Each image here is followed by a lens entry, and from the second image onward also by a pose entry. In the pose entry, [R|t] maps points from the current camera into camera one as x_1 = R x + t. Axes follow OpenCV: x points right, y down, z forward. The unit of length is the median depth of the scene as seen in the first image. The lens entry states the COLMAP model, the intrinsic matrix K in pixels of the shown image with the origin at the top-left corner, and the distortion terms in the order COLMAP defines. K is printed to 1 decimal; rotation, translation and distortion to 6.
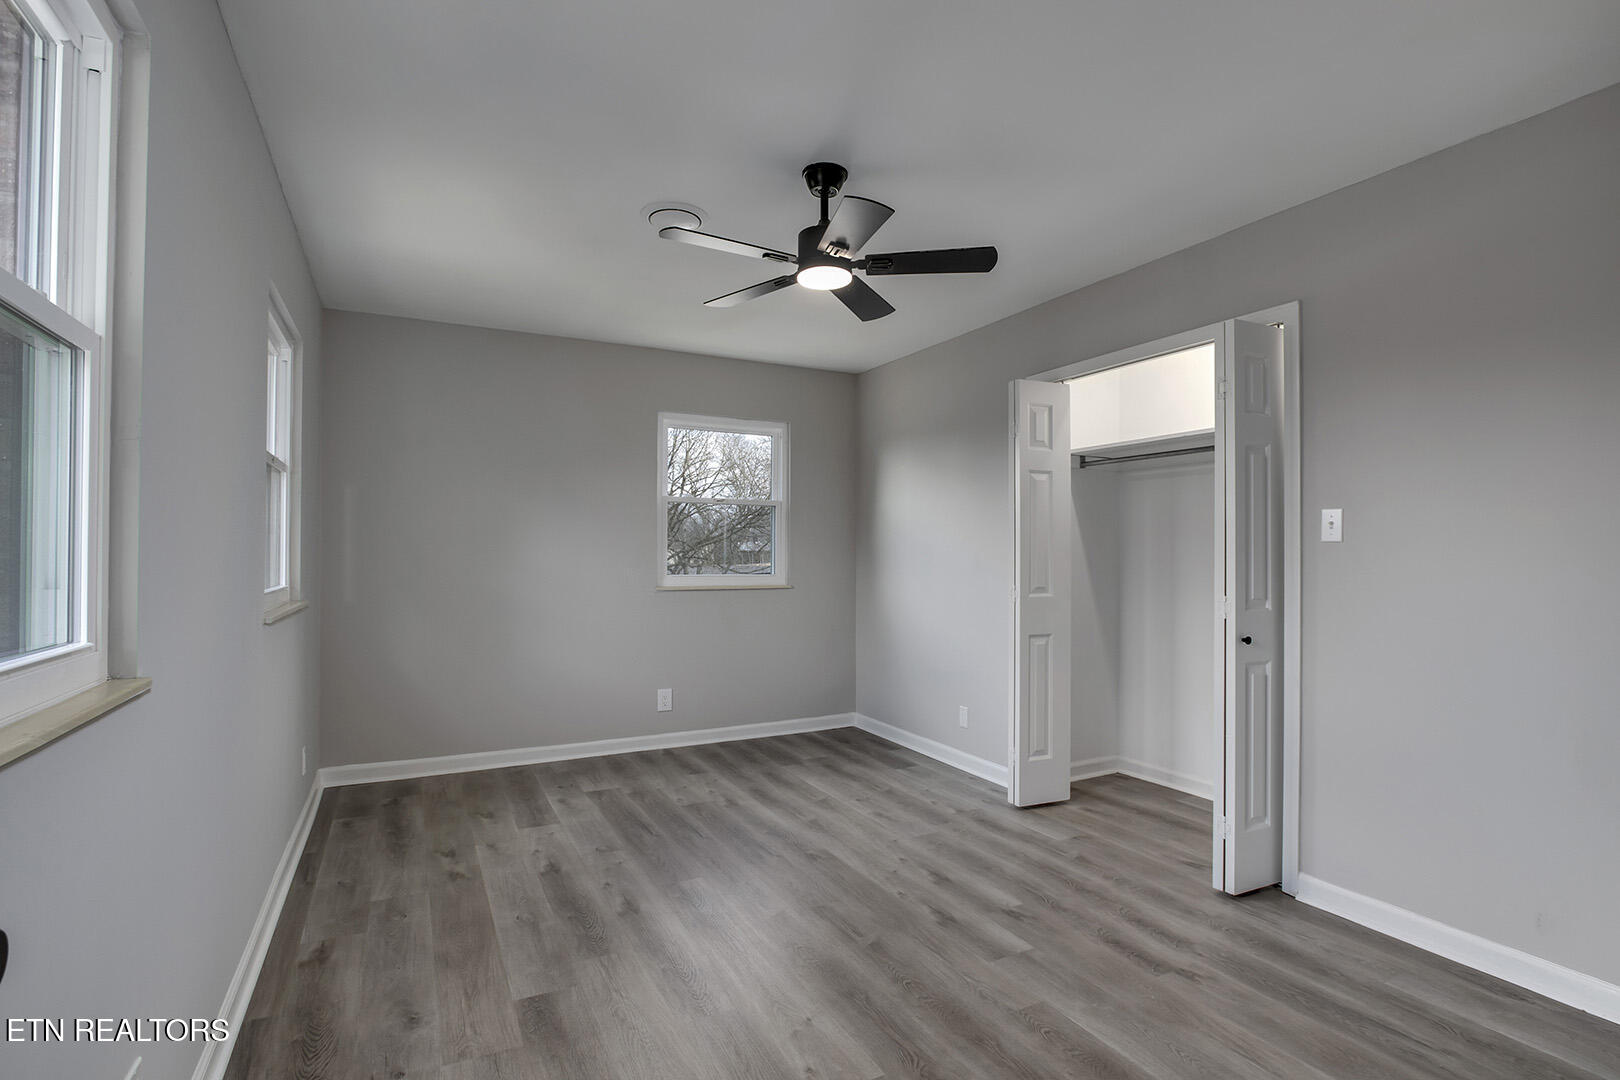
lens RADIAL K [[759.9, 0, 811.0], [0, 759.9, 551.1], [0, 0, 1]] dist [-0.028750, 0.006147]
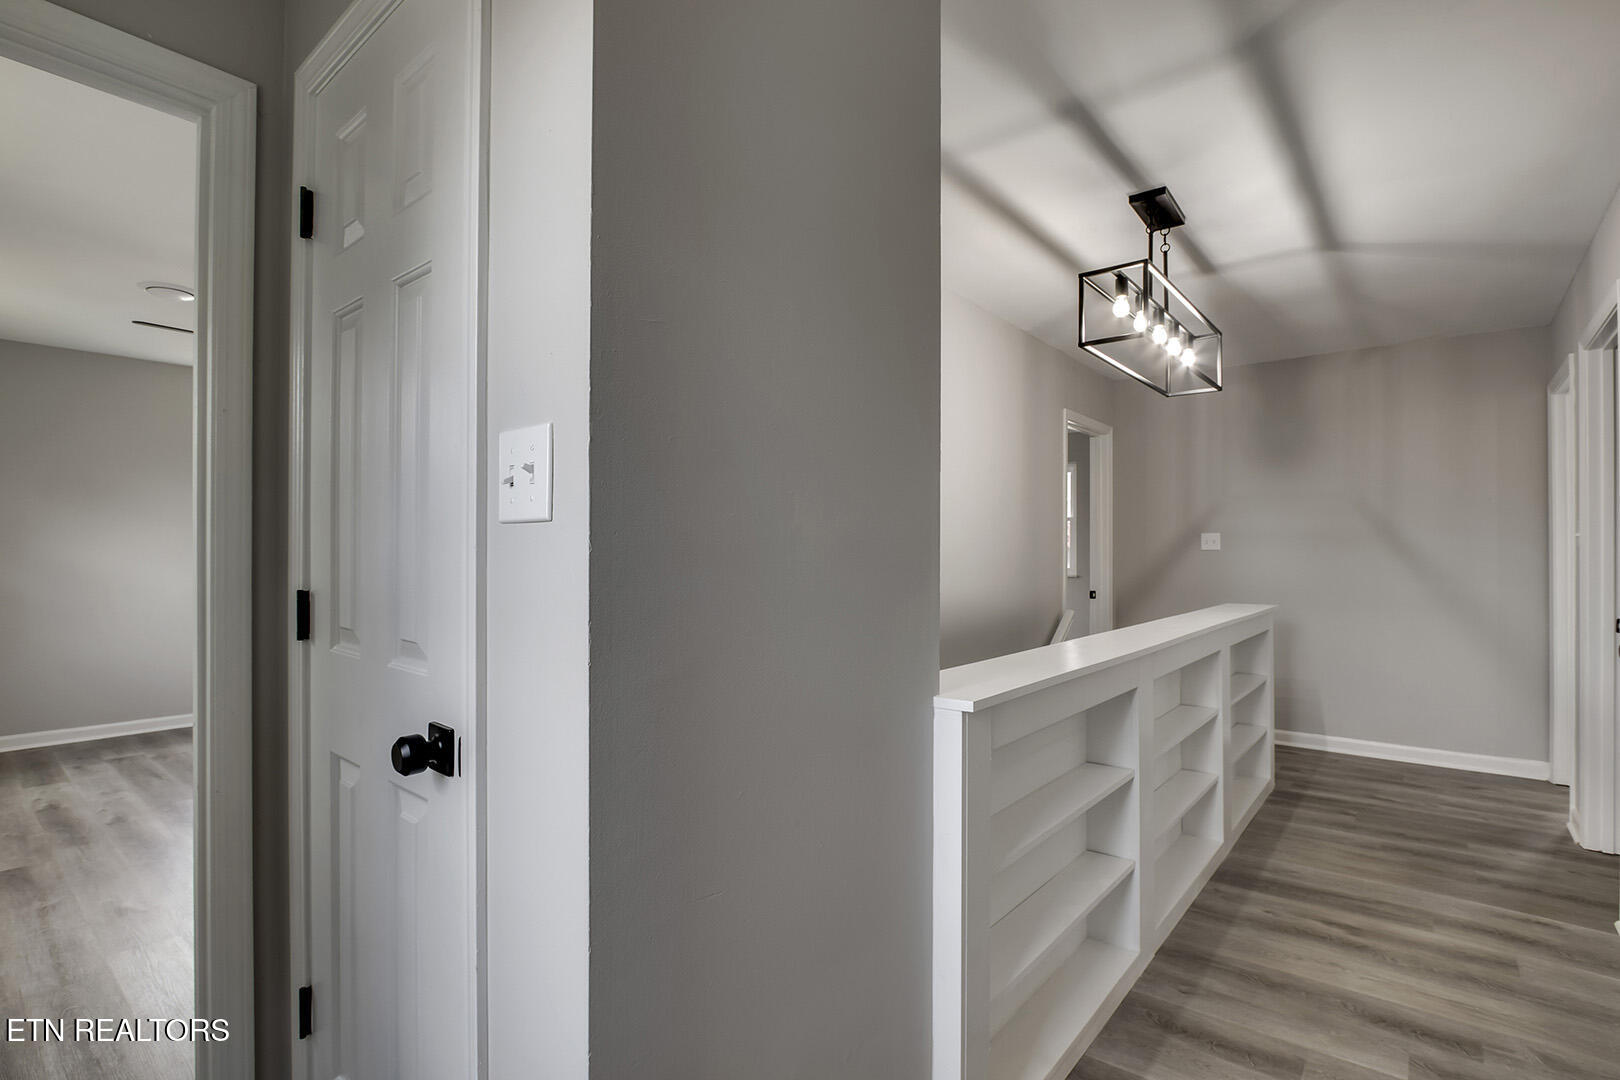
lens RADIAL K [[759.9, 0, 811.0], [0, 759.9, 551.1], [0, 0, 1]] dist [-0.028750, 0.006147]
pose [[0.923946, -0.001093, 0.382520, 0.399894], [0.000848, 0.999999, 0.000809, 0.003455], [-0.382521, -0.000423, 0.923947, -0.693669]]
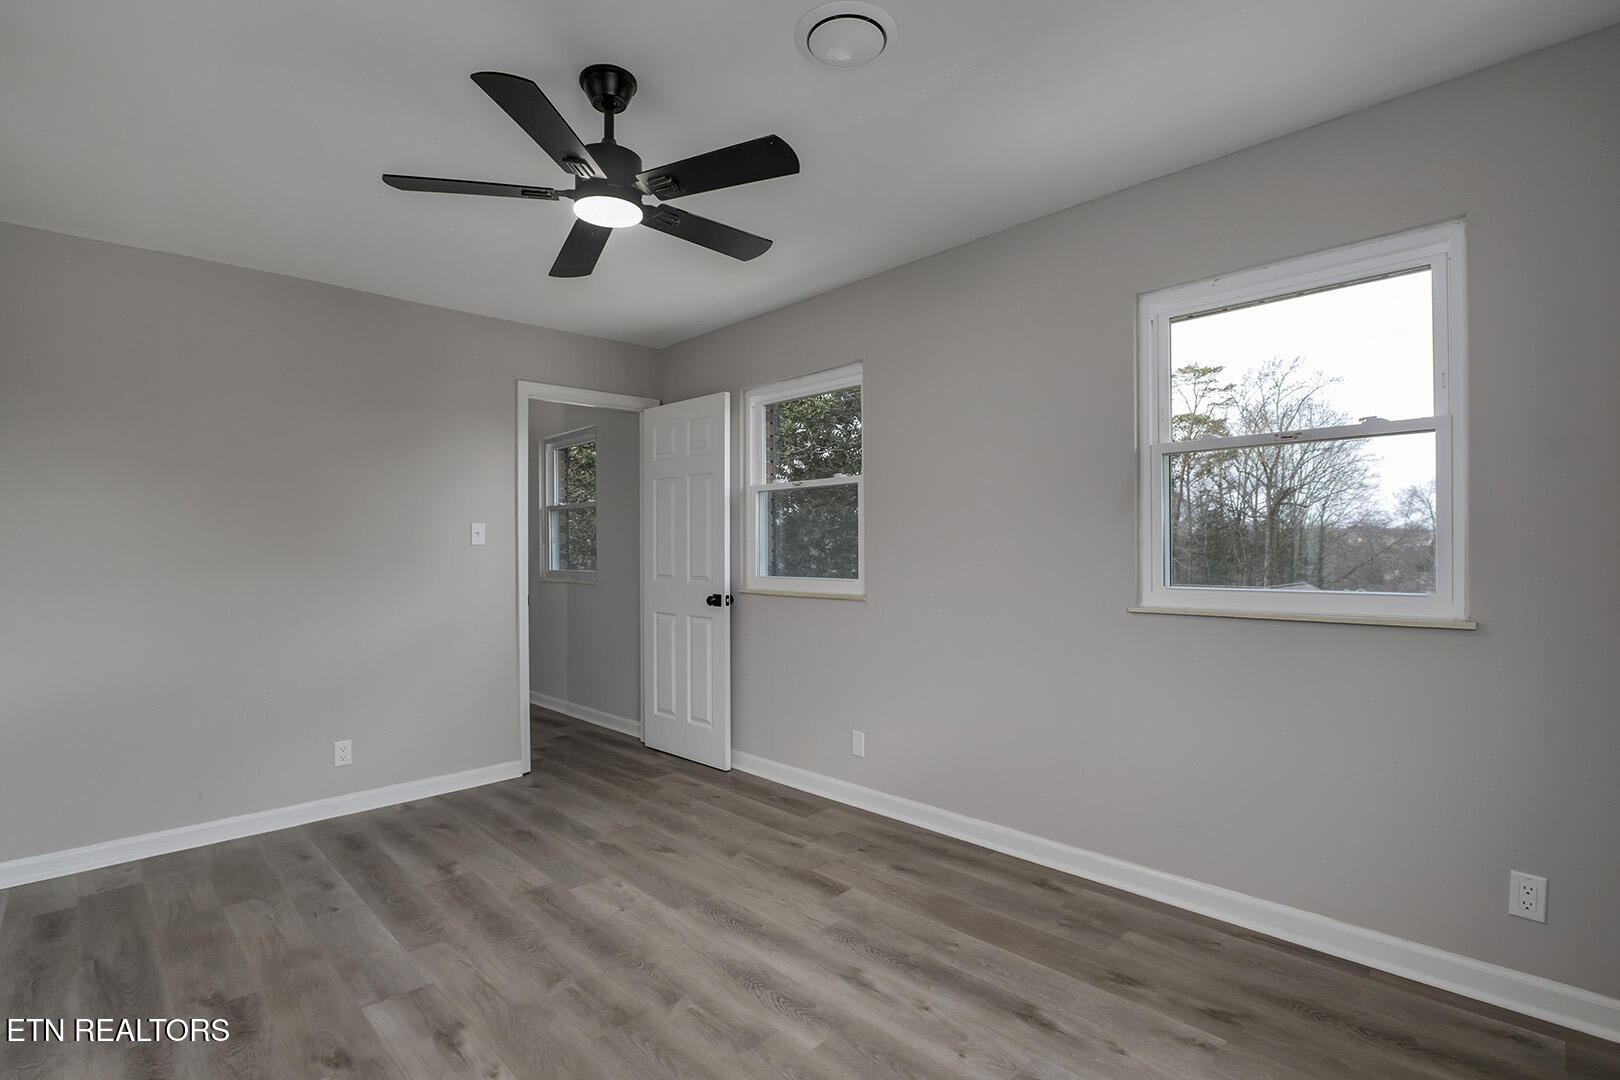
lens RADIAL K [[759.9, 0, 811.0], [0, 759.9, 551.1], [0, 0, 1]] dist [-0.028750, 0.006147]
pose [[-0.957596, 0.003933, -0.288087, 0.045287], [0.004658, 0.999987, -0.001831, 0.006314], [0.288076, -0.003095, -0.957603, 1.858728]]
